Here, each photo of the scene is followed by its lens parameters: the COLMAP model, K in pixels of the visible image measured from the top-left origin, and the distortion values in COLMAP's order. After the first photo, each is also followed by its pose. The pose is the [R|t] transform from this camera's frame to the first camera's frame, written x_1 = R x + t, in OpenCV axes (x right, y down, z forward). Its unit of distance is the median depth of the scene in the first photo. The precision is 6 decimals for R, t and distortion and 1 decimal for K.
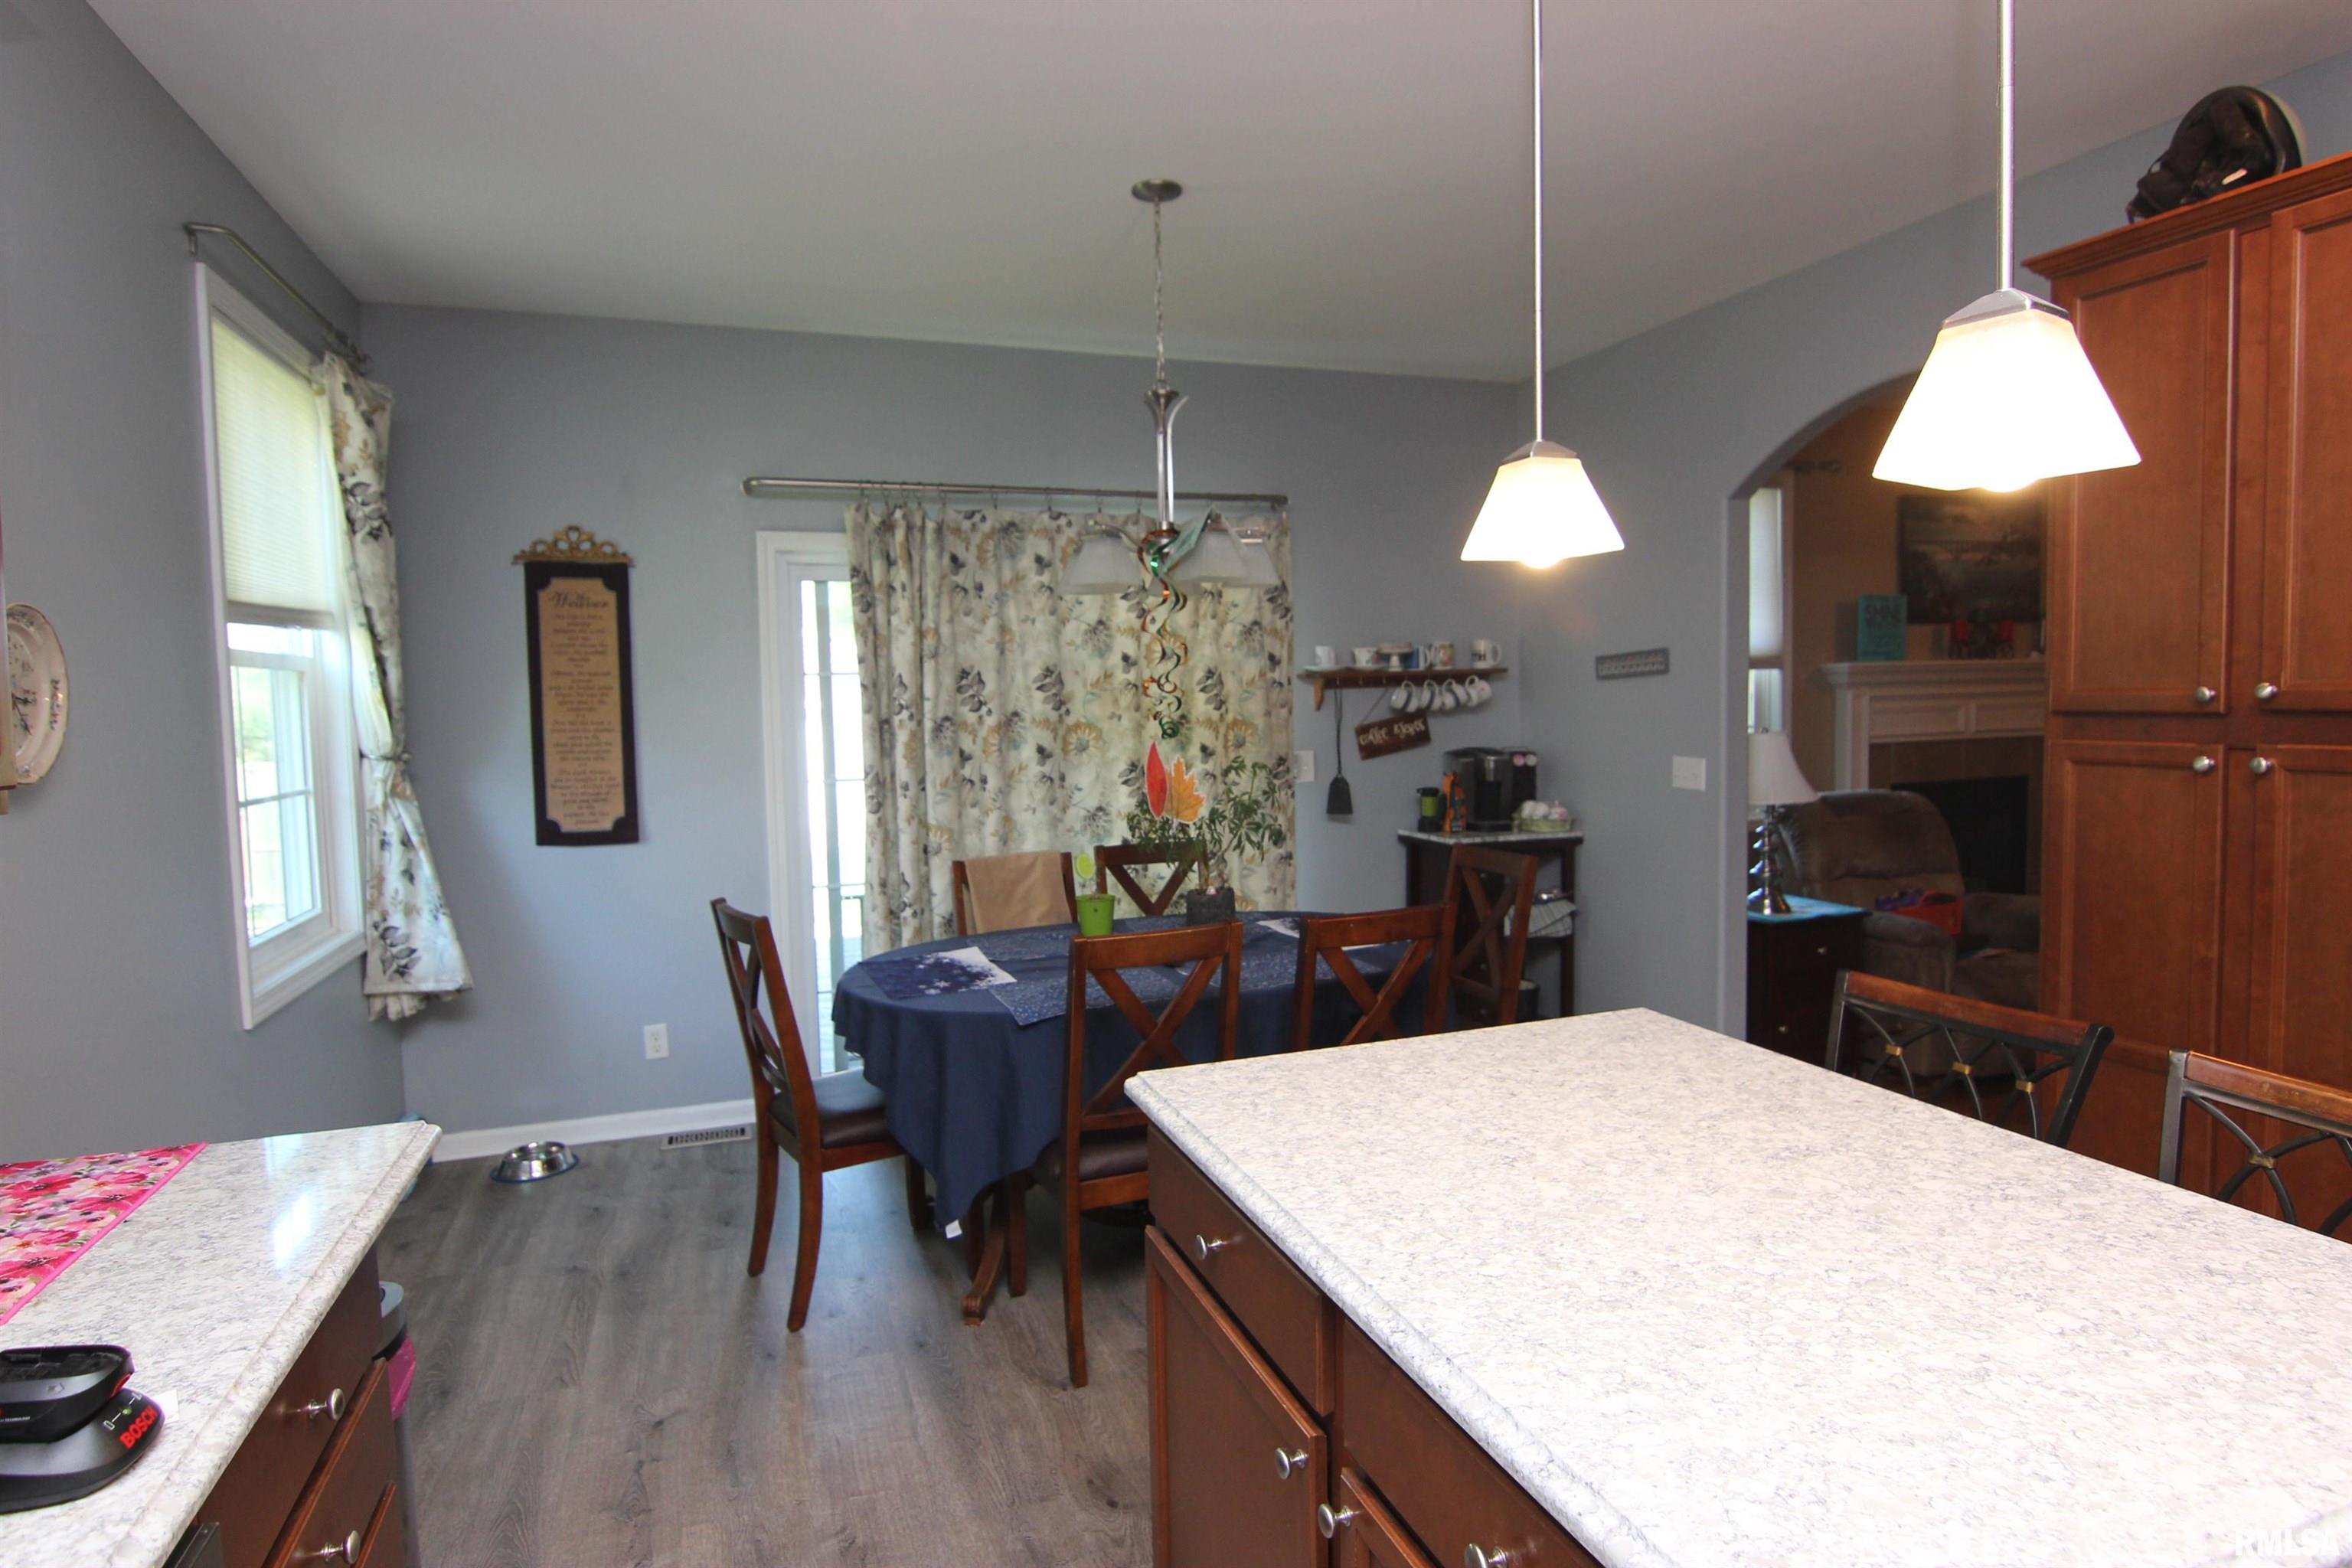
lens RADIAL K [[1274.7, 0, 1183.4], [0, 1274.7, 774.6], [0, 0, 1]] dist [-0.002712, -0.014774]
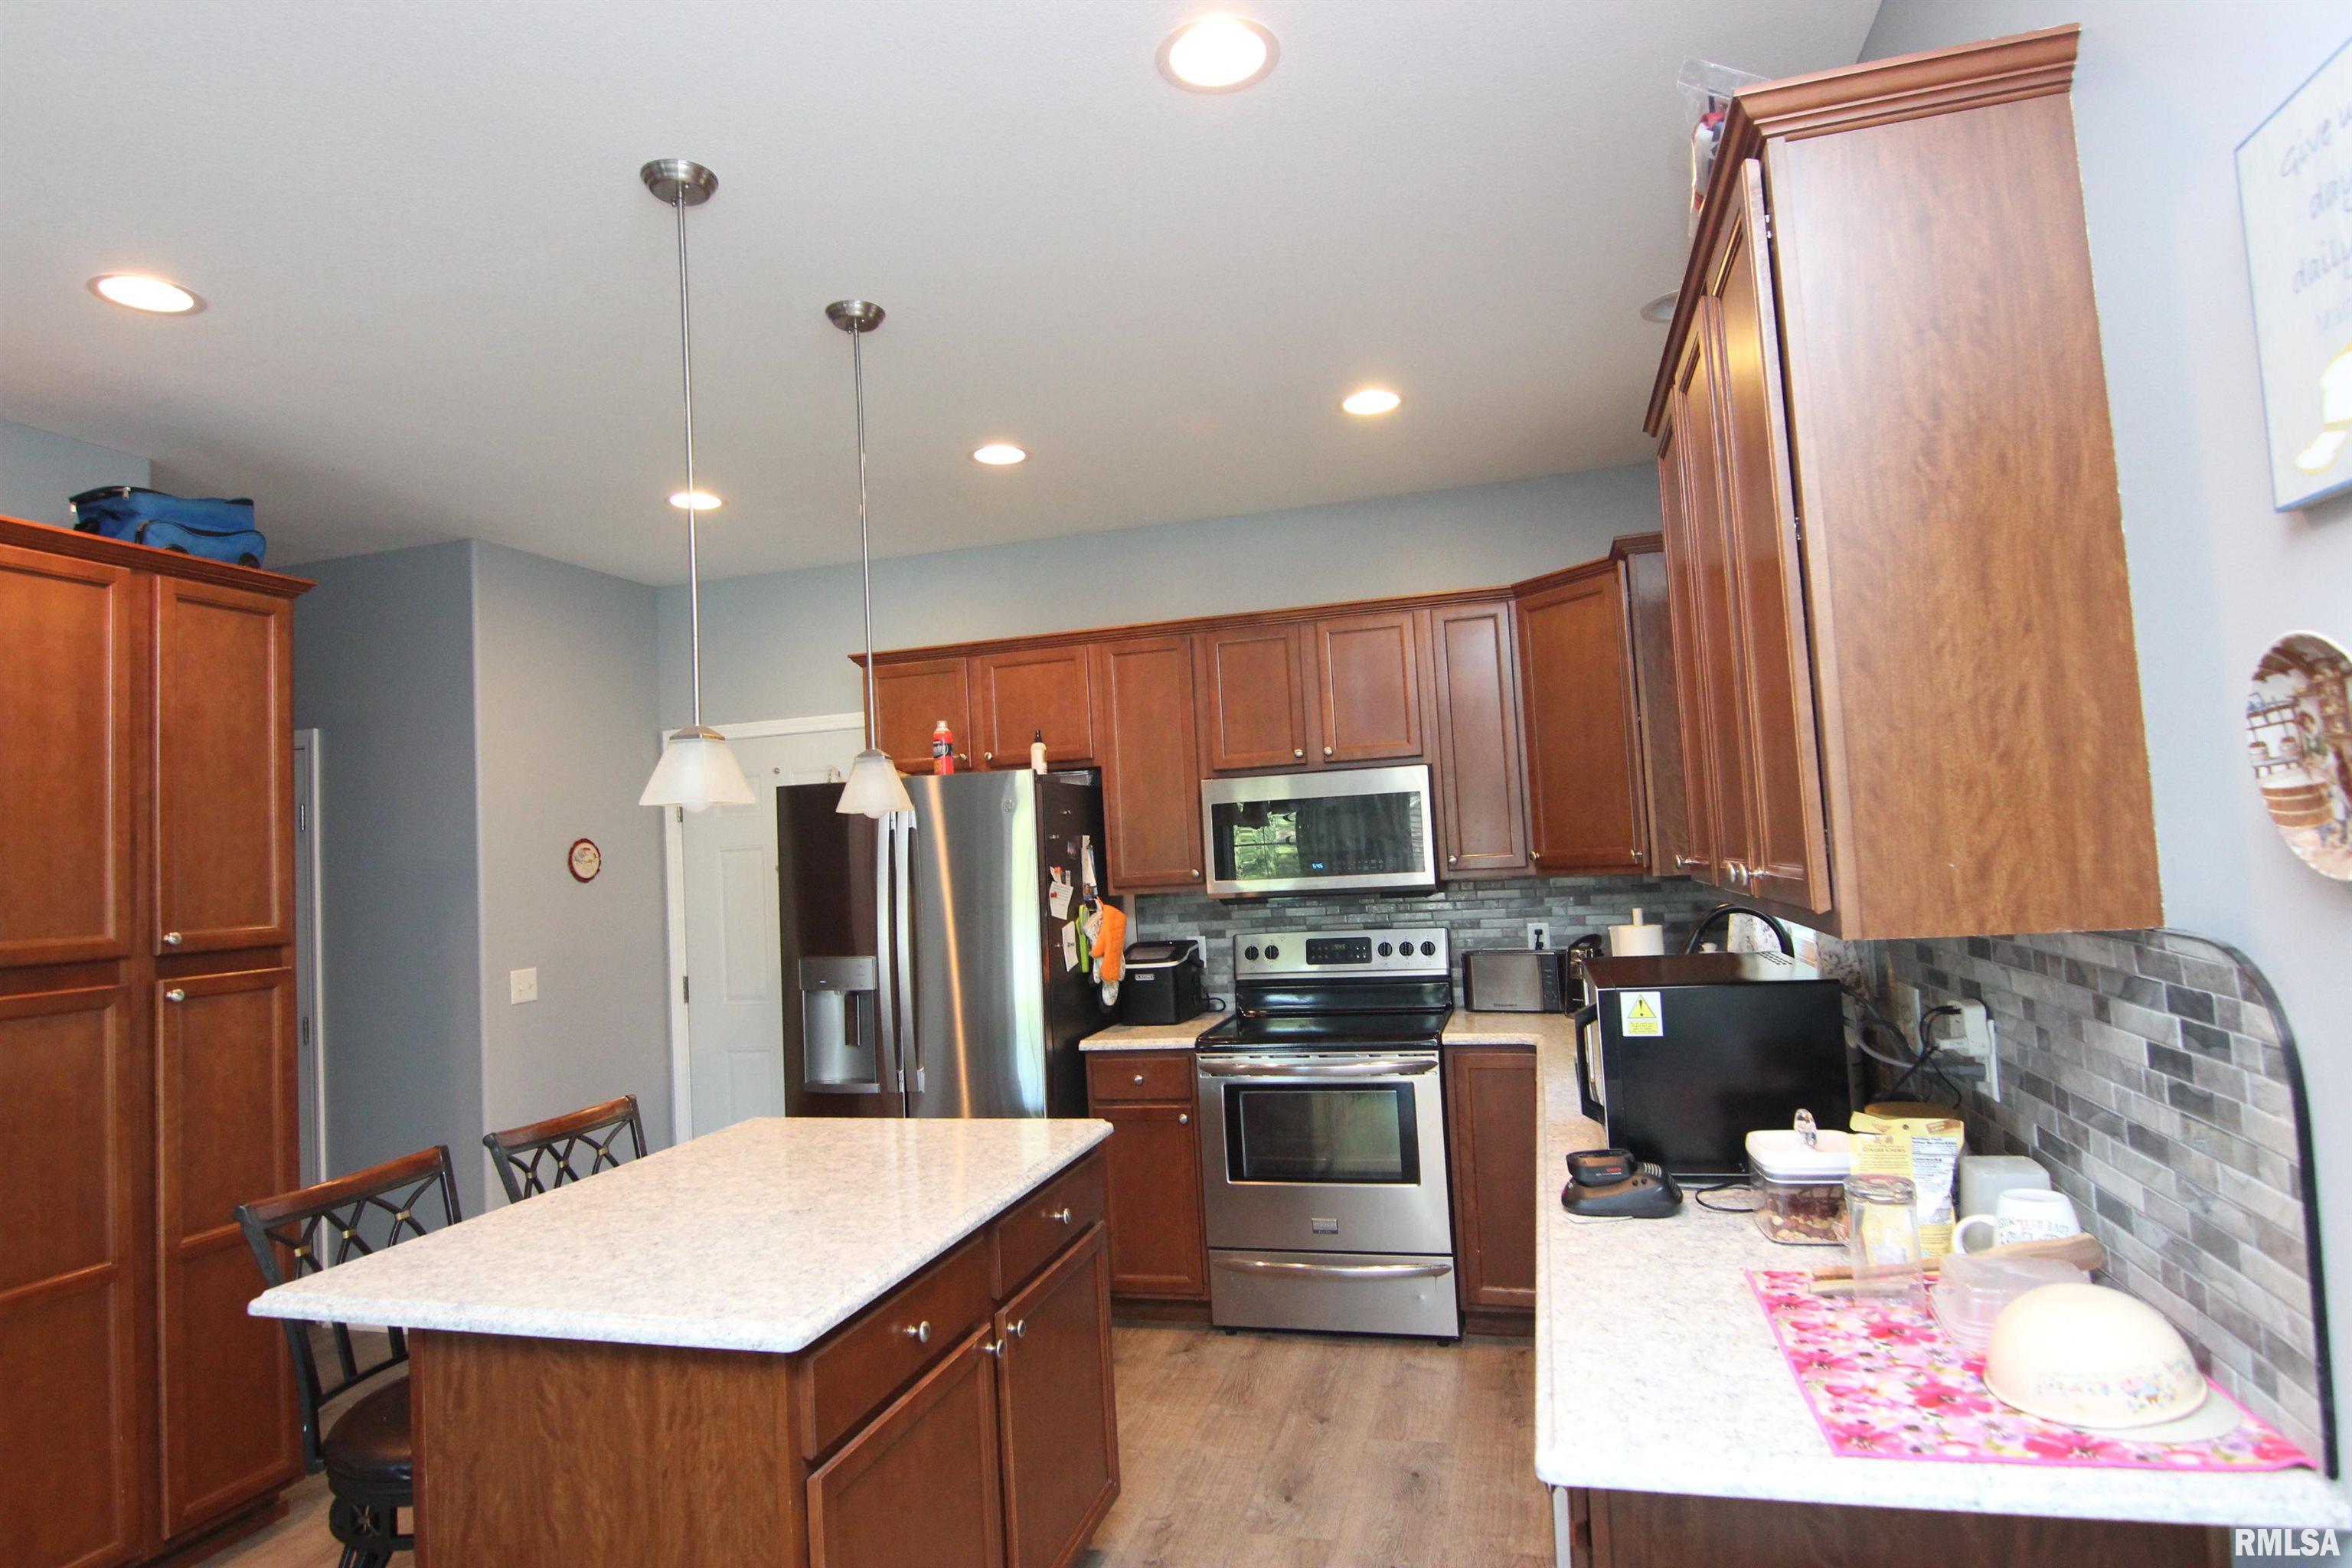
lens RADIAL K [[1274.7, 0, 1183.4], [0, 1274.7, 774.6], [0, 0, 1]] dist [-0.002712, -0.014774]
pose [[-0.815843, 0.102089, 0.569190, -0.354095], [0.108290, 0.993852, -0.023039, -0.042741], [-0.568043, 0.042841, -0.821883, 0.684990]]
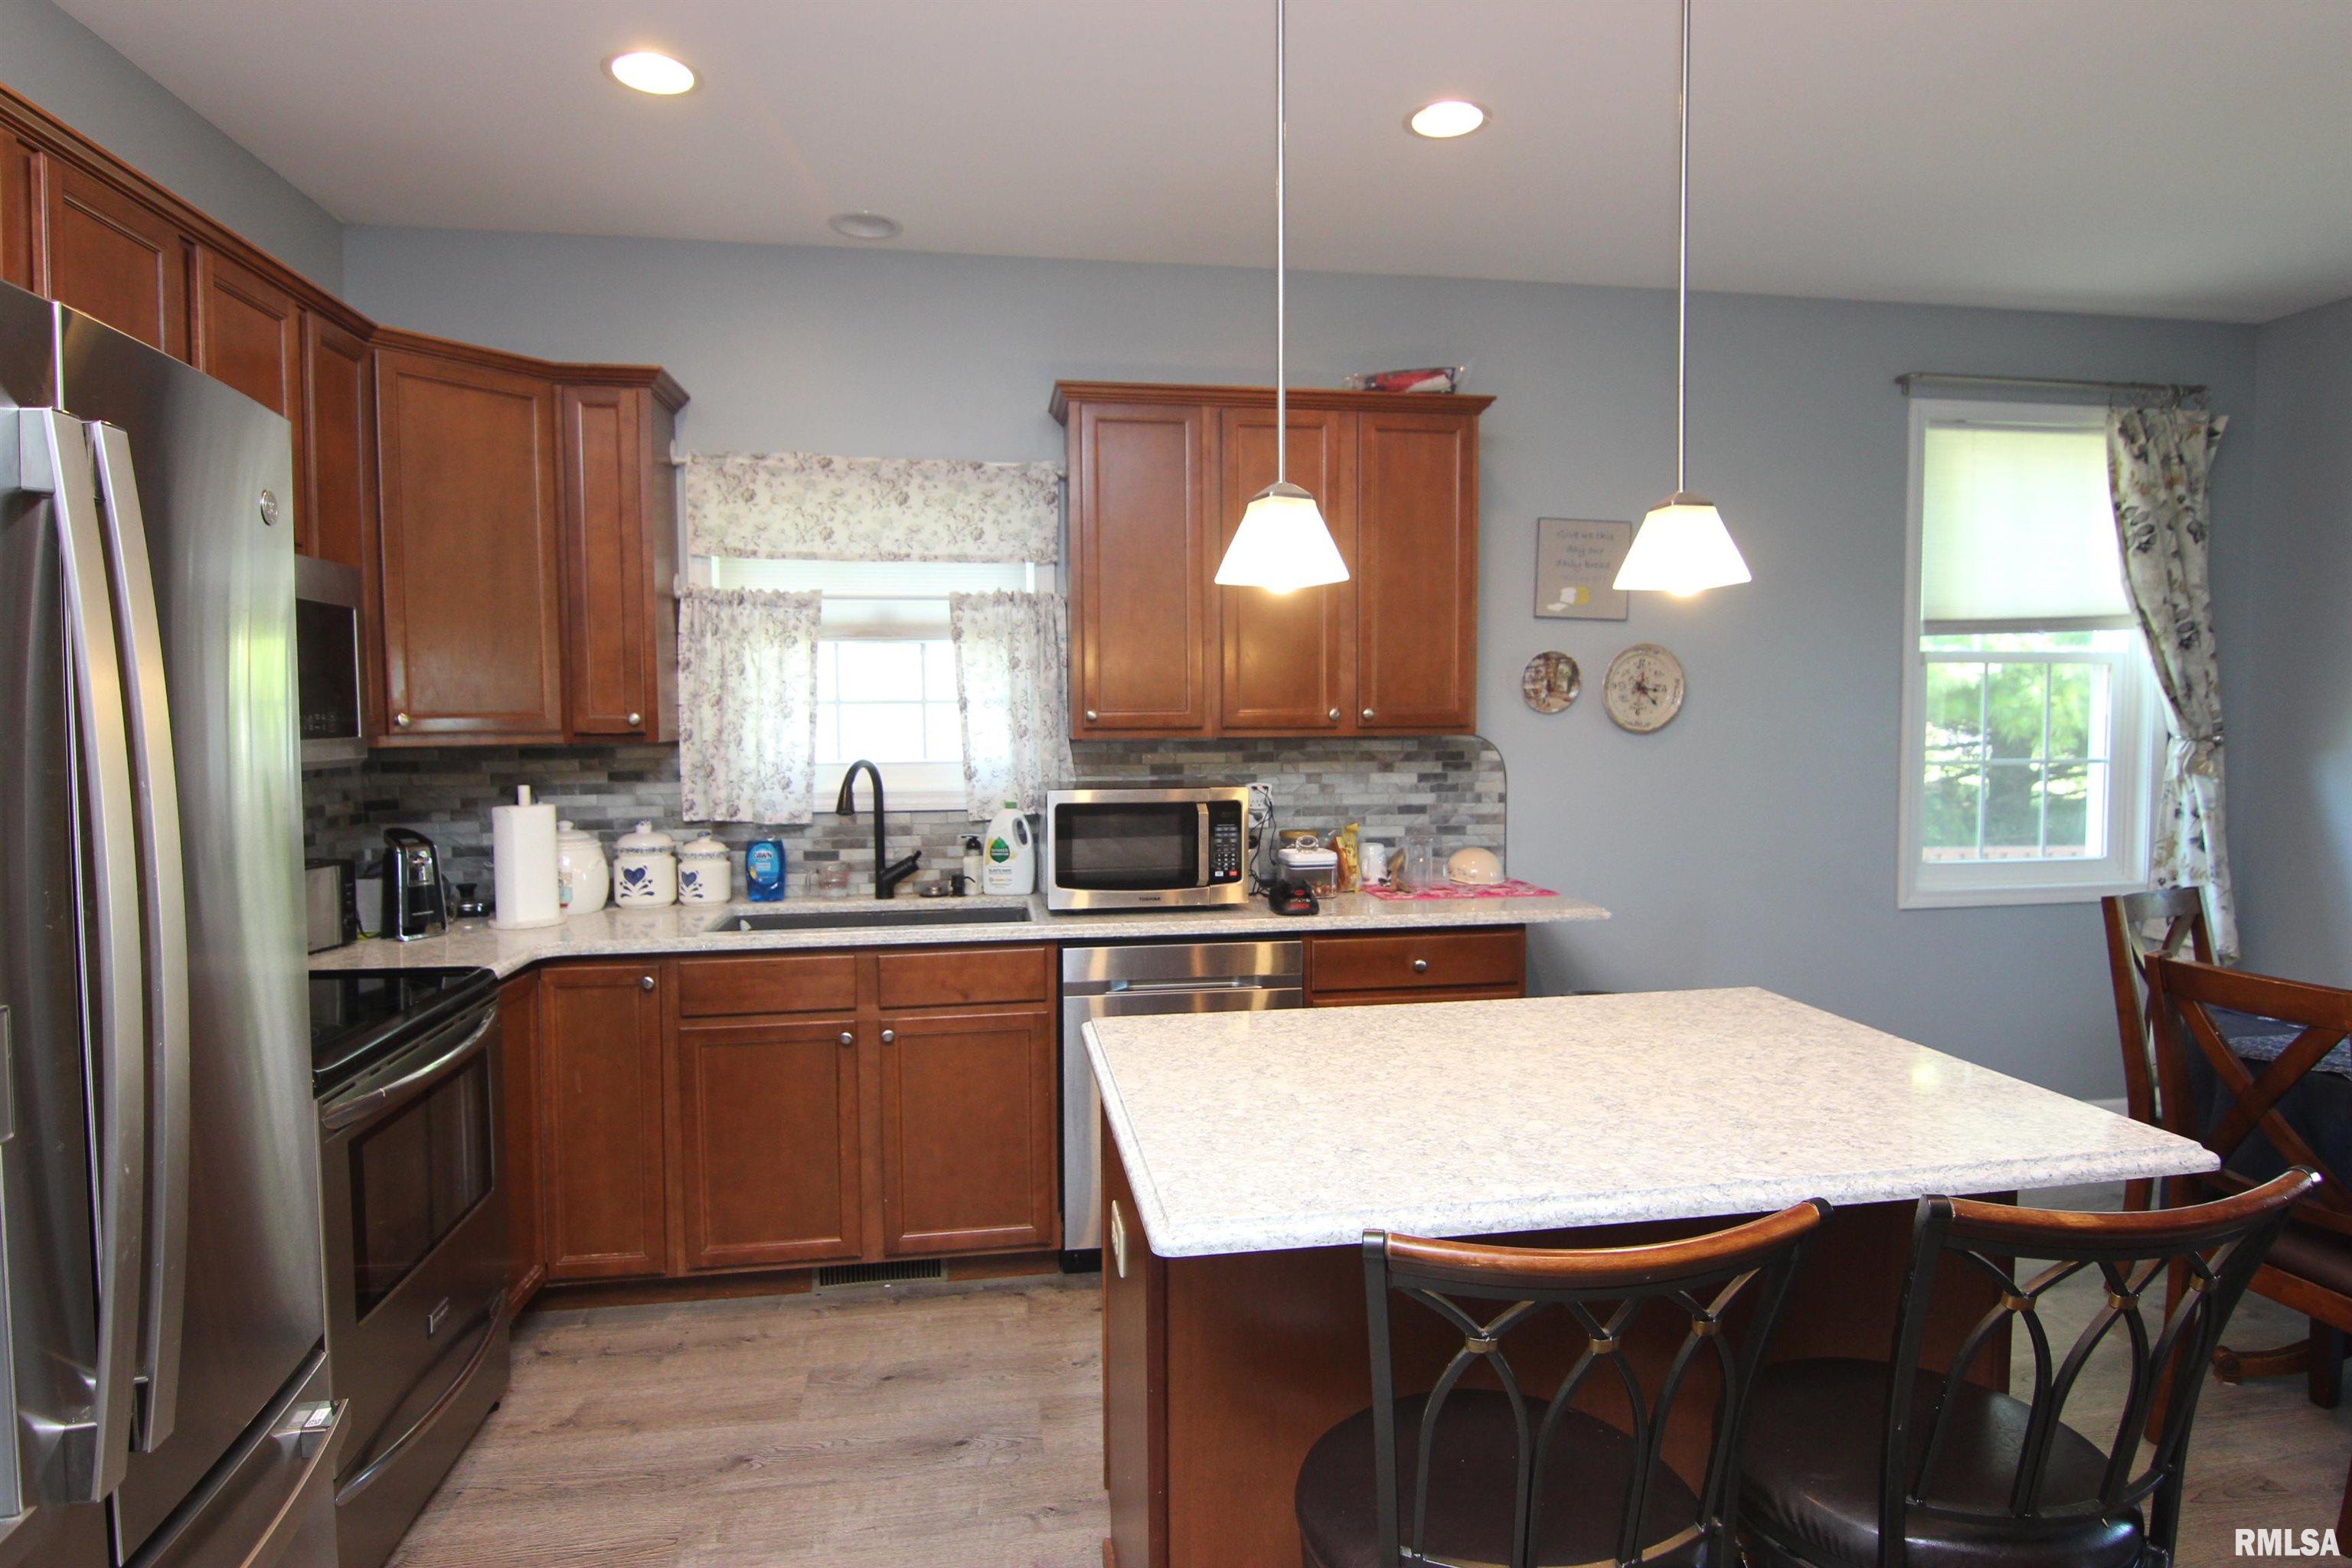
lens RADIAL K [[1274.7, 0, 1183.4], [0, 1274.7, 774.6], [0, 0, 1]] dist [-0.002712, -0.014774]
pose [[-0.179523, 0.074435, -0.980934, 0.580354], [-0.052971, 0.994955, 0.085193, -0.026344], [0.982327, 0.067255, -0.174675, 0.281670]]
